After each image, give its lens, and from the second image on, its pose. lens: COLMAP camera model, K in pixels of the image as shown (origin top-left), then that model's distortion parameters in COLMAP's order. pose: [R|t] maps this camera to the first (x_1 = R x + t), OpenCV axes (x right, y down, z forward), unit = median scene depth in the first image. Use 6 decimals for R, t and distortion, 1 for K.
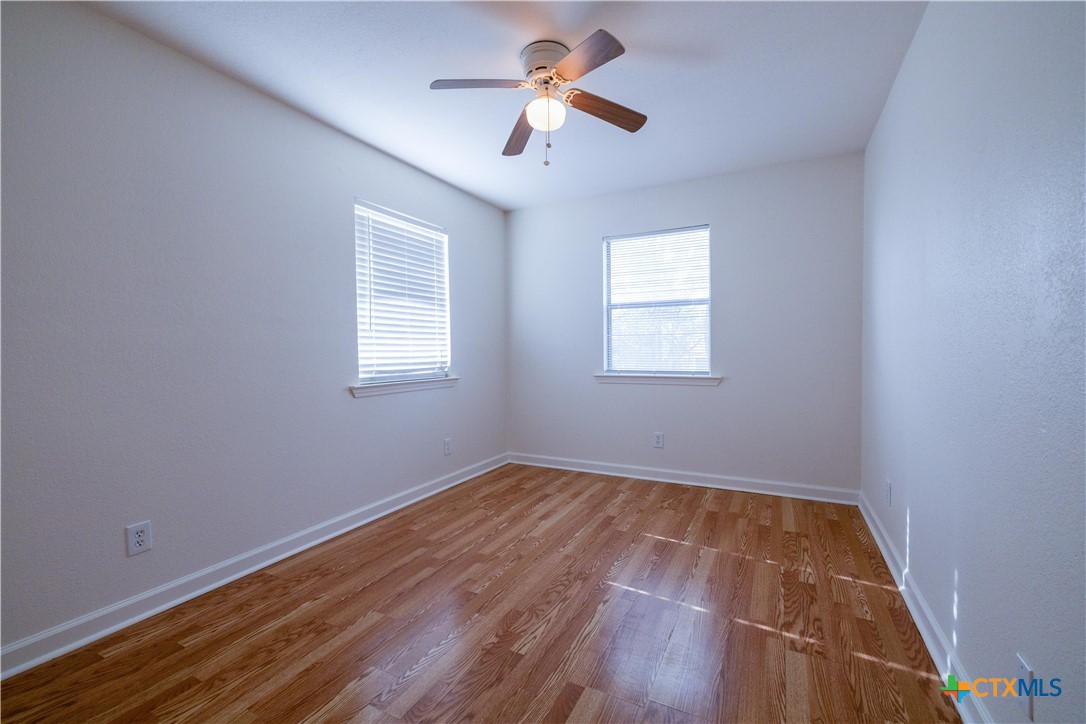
lens RADIAL K [[455.0, 0, 540.0], [0, 455.0, 360.8], [0, 0, 1]] dist [0.001253, 0.000254]
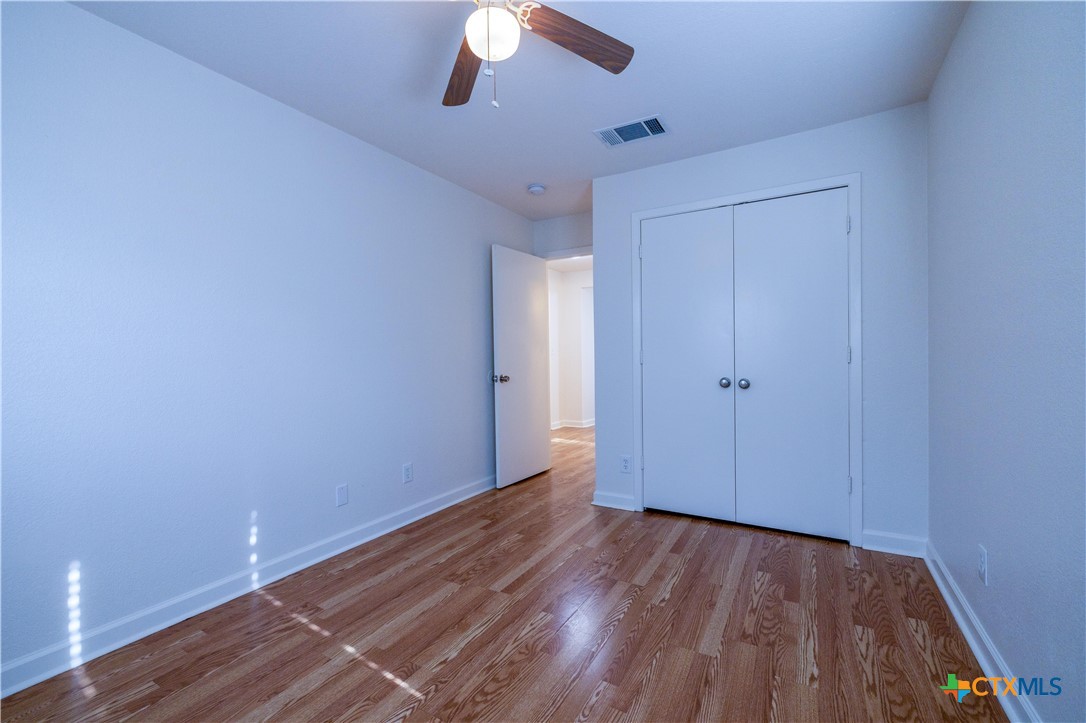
lens RADIAL K [[455.0, 0, 540.0], [0, 455.0, 360.3], [0, 0, 1]] dist [0.001253, 0.000254]
pose [[-0.998537, 0.024299, 0.048314, -0.092937], [0.026067, 0.999000, 0.036318, -0.052095], [-0.047384, 0.037524, -0.998172, 1.932203]]
